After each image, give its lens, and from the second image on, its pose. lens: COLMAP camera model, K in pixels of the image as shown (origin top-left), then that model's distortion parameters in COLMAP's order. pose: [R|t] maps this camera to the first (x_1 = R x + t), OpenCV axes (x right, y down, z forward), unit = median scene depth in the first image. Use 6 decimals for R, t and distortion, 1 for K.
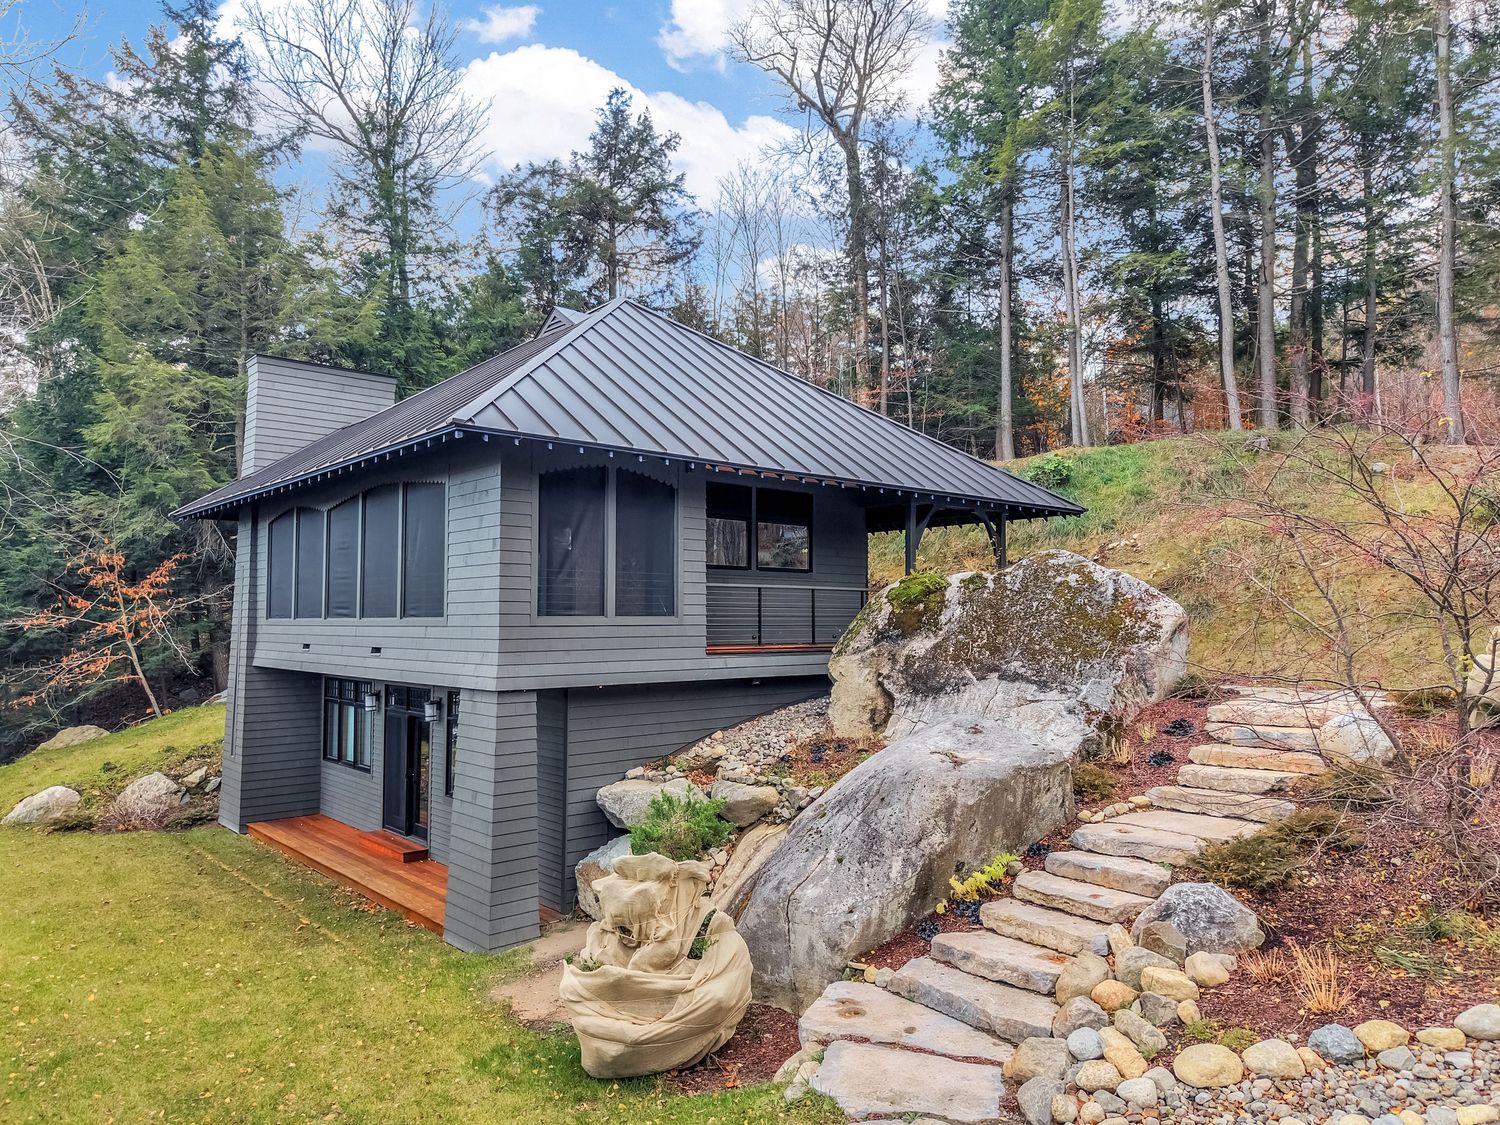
lens RADIAL K [[1001.5, 0, 762.9], [0, 1001.5, 554.5], [0, 0, 1]] dist [0.022181, -0.021969]
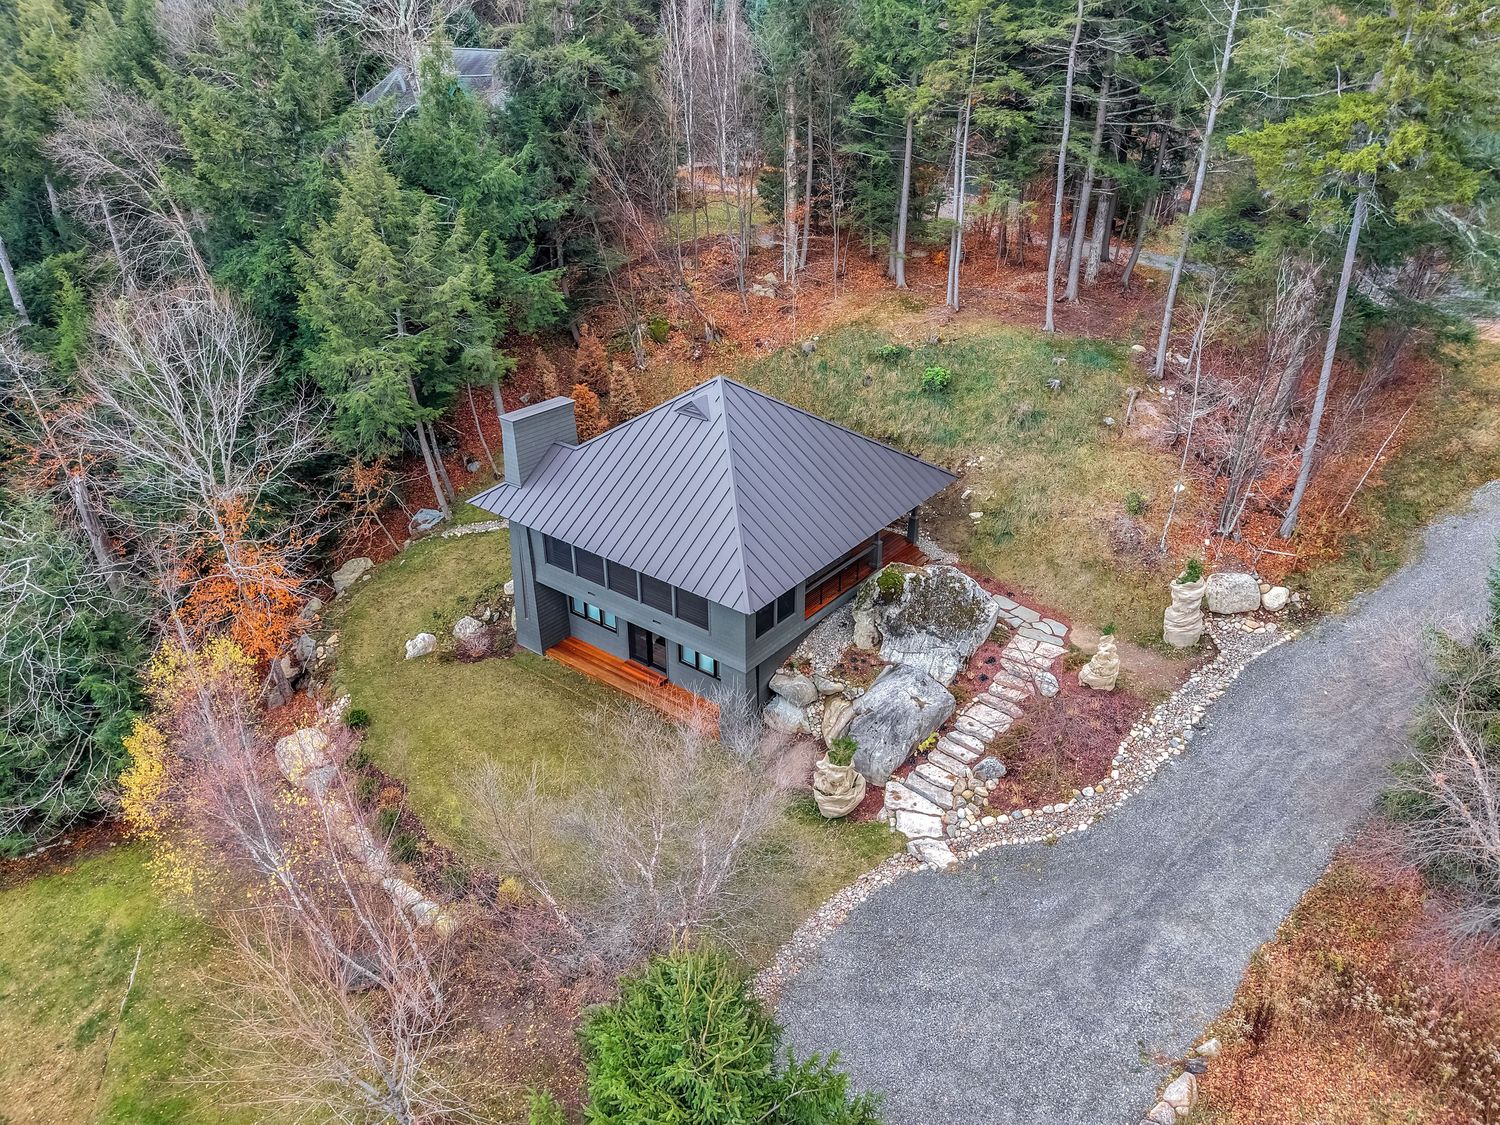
lens RADIAL K [[1001.5, 0, 761.7], [0, 1001.5, 548.0], [0, 0, 1]] dist [0.022181, -0.021969]
pose [[0.982614, -0.084491, 0.165319, -0.609360], [-0.014798, 0.851970, 0.523382, -1.466369], [-0.185068, -0.516729, 0.835907, -0.984287]]
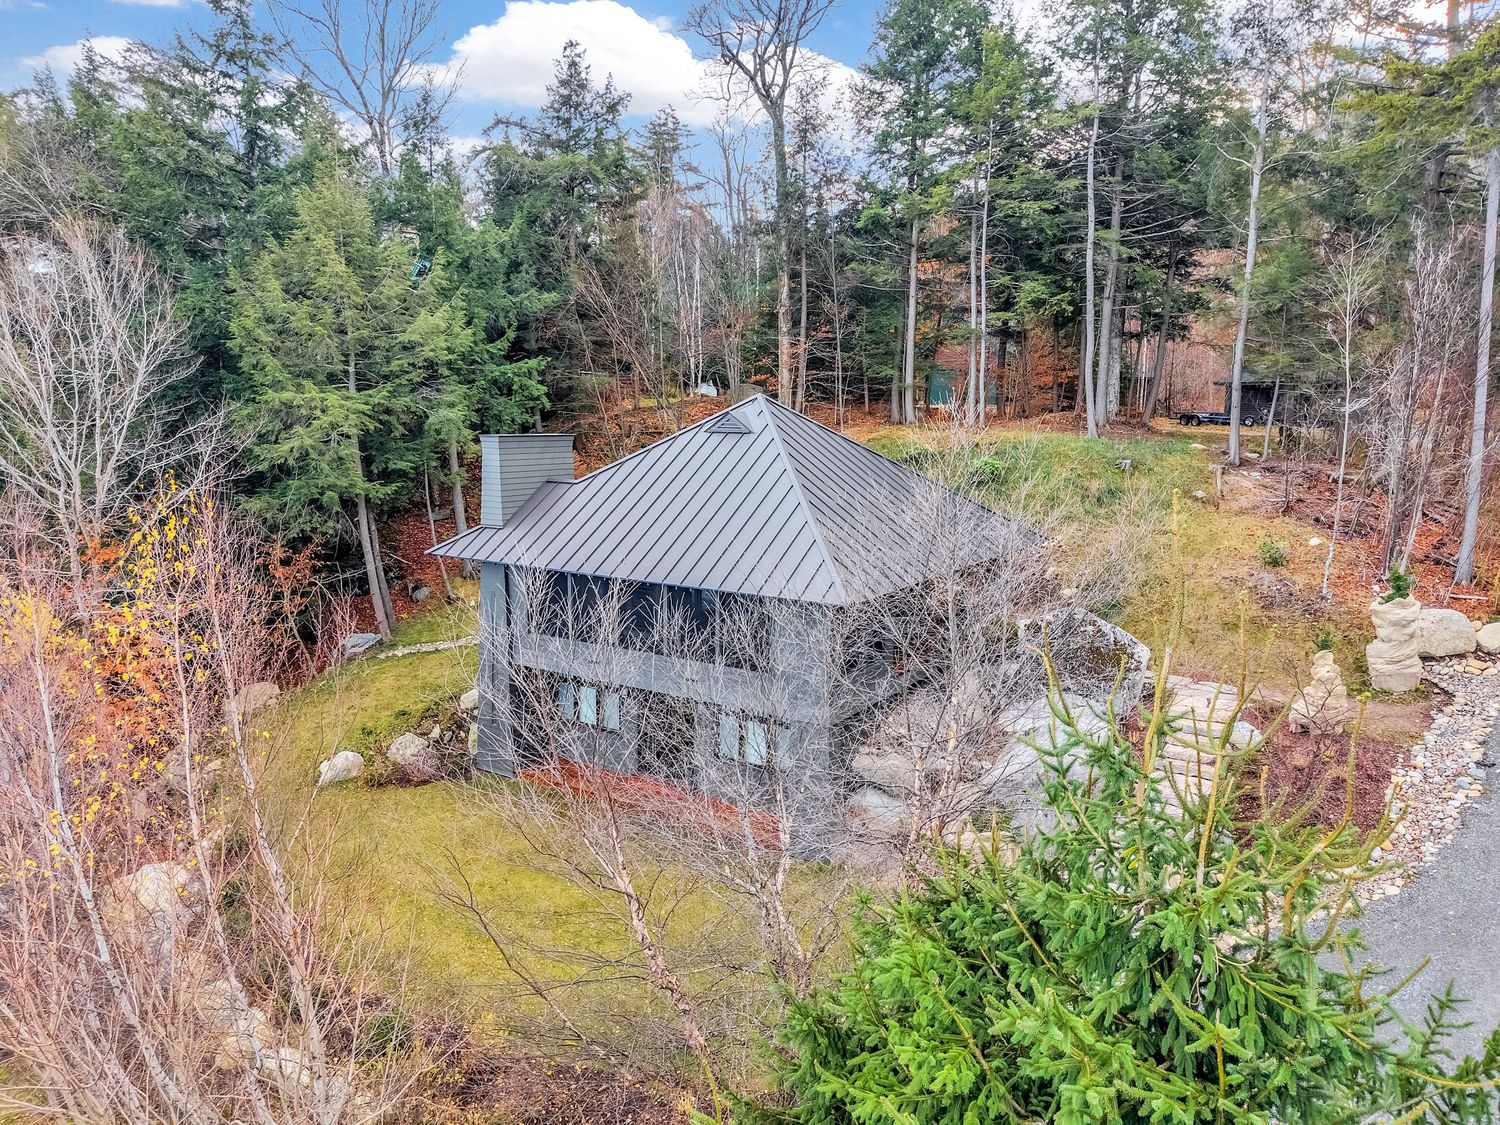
lens RADIAL K [[1001.5, 0, 757.1], [0, 1001.5, 563.1], [0, 0, 1]] dist [0.022181, -0.021969]
pose [[0.964152, -0.034086, 0.263152, -0.837046], [-0.025741, 0.975023, 0.220606, -0.535683], [-0.264099, -0.219472, 0.939193, -0.583587]]
